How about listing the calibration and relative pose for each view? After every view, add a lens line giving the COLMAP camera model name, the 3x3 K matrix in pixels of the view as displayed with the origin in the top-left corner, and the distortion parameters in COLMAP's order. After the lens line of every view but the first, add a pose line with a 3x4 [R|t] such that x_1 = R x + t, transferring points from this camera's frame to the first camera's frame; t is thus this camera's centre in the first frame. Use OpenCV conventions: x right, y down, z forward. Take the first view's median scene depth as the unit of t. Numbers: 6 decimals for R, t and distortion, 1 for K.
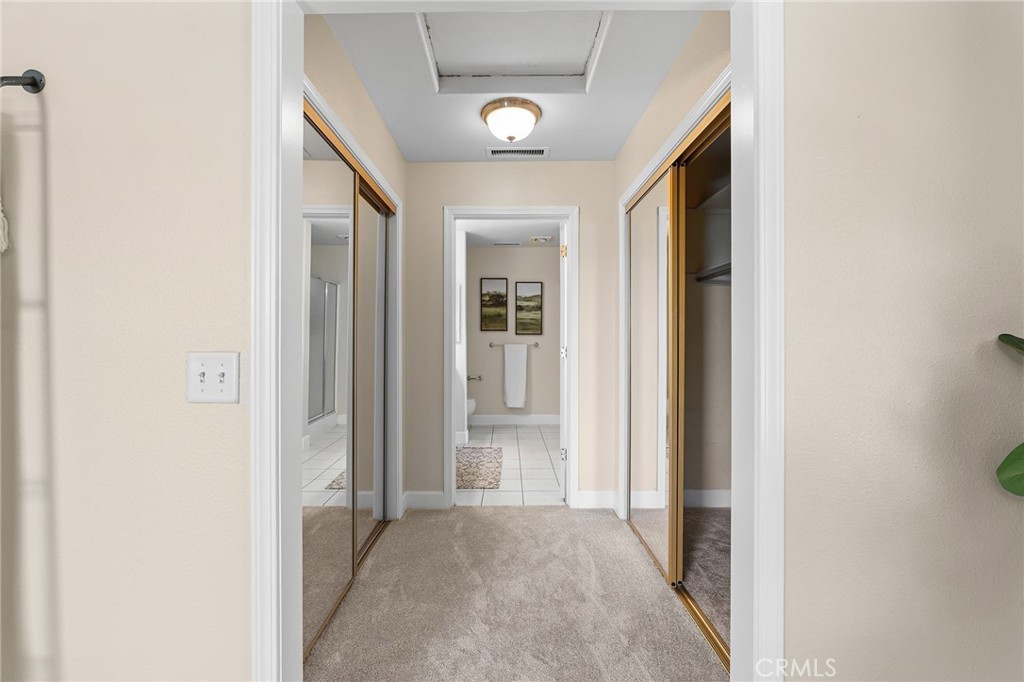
lens RADIAL K [[468.7, 0, 511.6], [0, 468.7, 340.5], [0, 0, 1]] dist [0.000061, 0.000005]
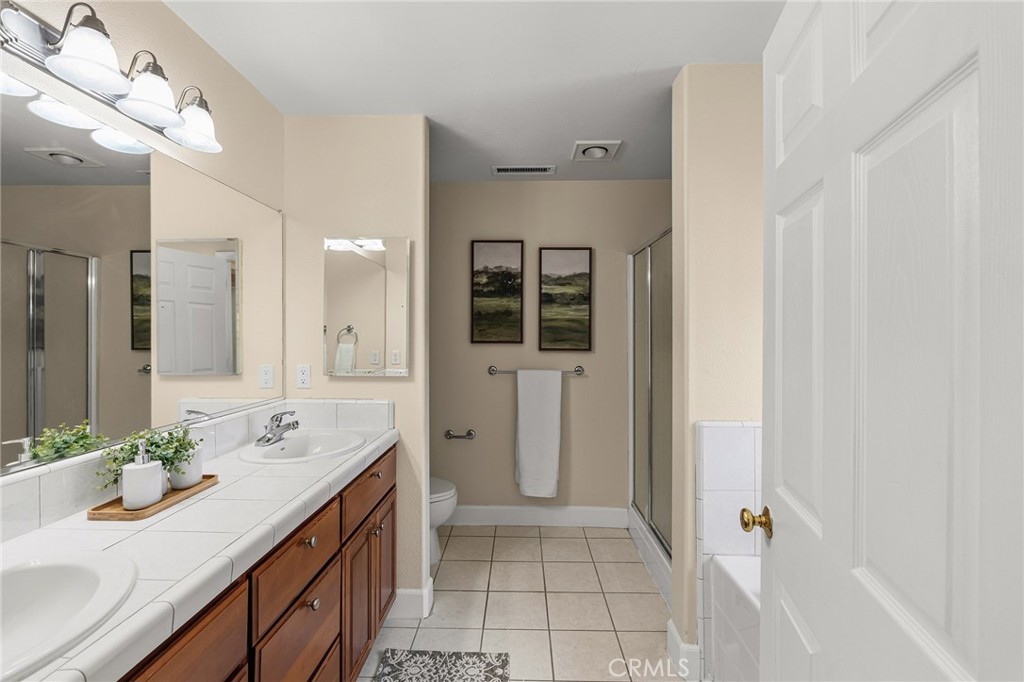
lens RADIAL K [[468.7, 0, 511.8], [0, 468.7, 337.8], [0, 0, 1]] dist [0.000061, 0.000005]
pose [[0.999557, 0.003791, -0.029529, -0.005920], [-0.003683, 0.999986, 0.003696, -0.028396], [0.029543, -0.003586, 0.999557, 0.488333]]
